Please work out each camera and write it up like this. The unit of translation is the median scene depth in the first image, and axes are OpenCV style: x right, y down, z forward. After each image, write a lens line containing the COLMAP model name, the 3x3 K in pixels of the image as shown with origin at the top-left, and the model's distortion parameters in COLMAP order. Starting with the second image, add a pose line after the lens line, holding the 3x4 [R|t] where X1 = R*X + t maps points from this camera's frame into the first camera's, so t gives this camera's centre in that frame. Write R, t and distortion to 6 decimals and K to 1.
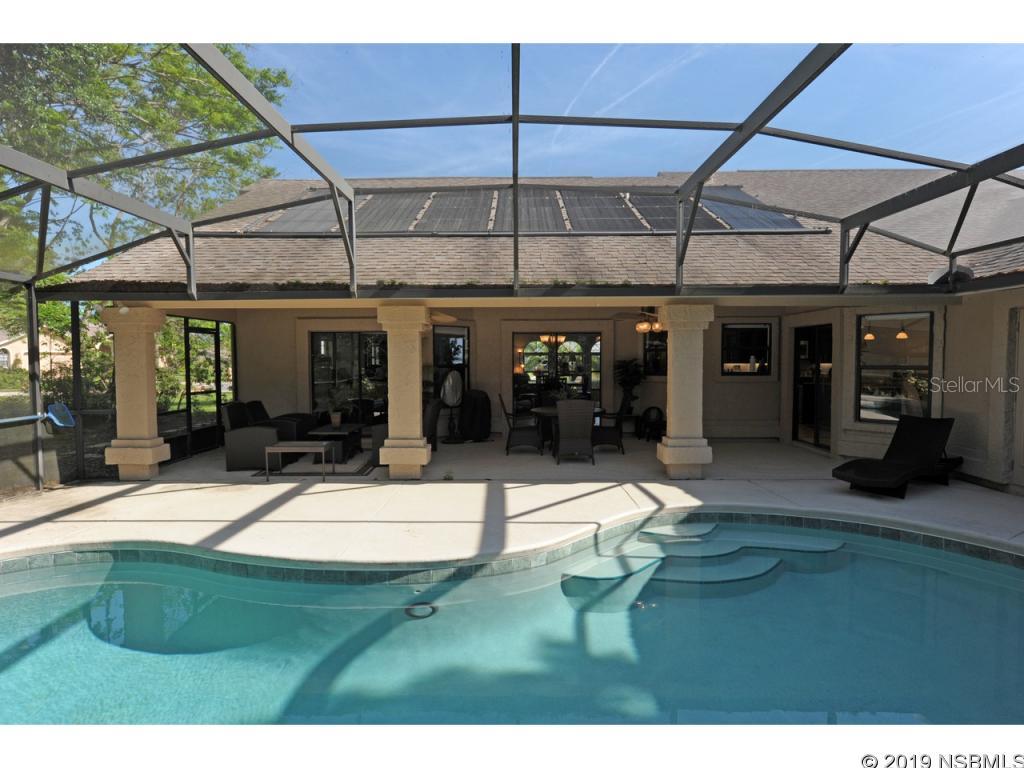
lens RADIAL K [[536.7, 0, 512.0], [0, 536.7, 384.0], [0, 0, 1]] dist [-0.035030, -0.000302]
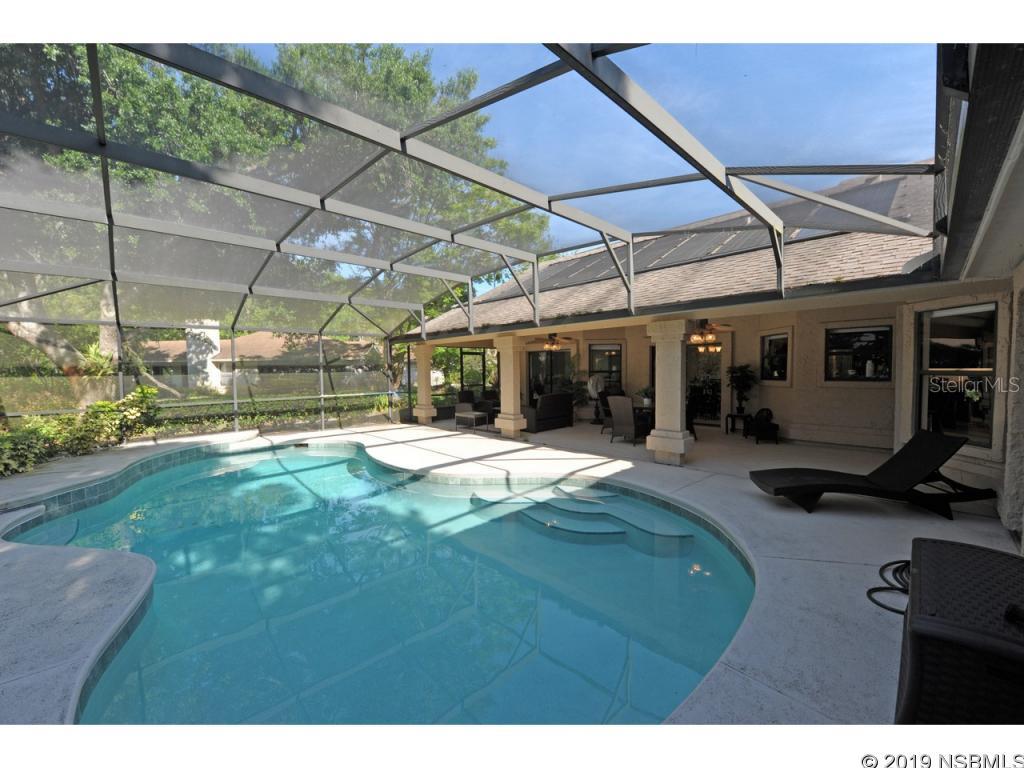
lens RADIAL K [[406.5, 0, 508.2], [0, 406.5, 389.1], [0, 0, 1]] dist [-0.016857, -0.001766]
pose [[0.701138, 0.034185, -0.712205, 0.726551], [-0.016624, 0.999362, 0.031603, -0.018433], [0.712831, -0.010318, 0.701260, 0.102449]]
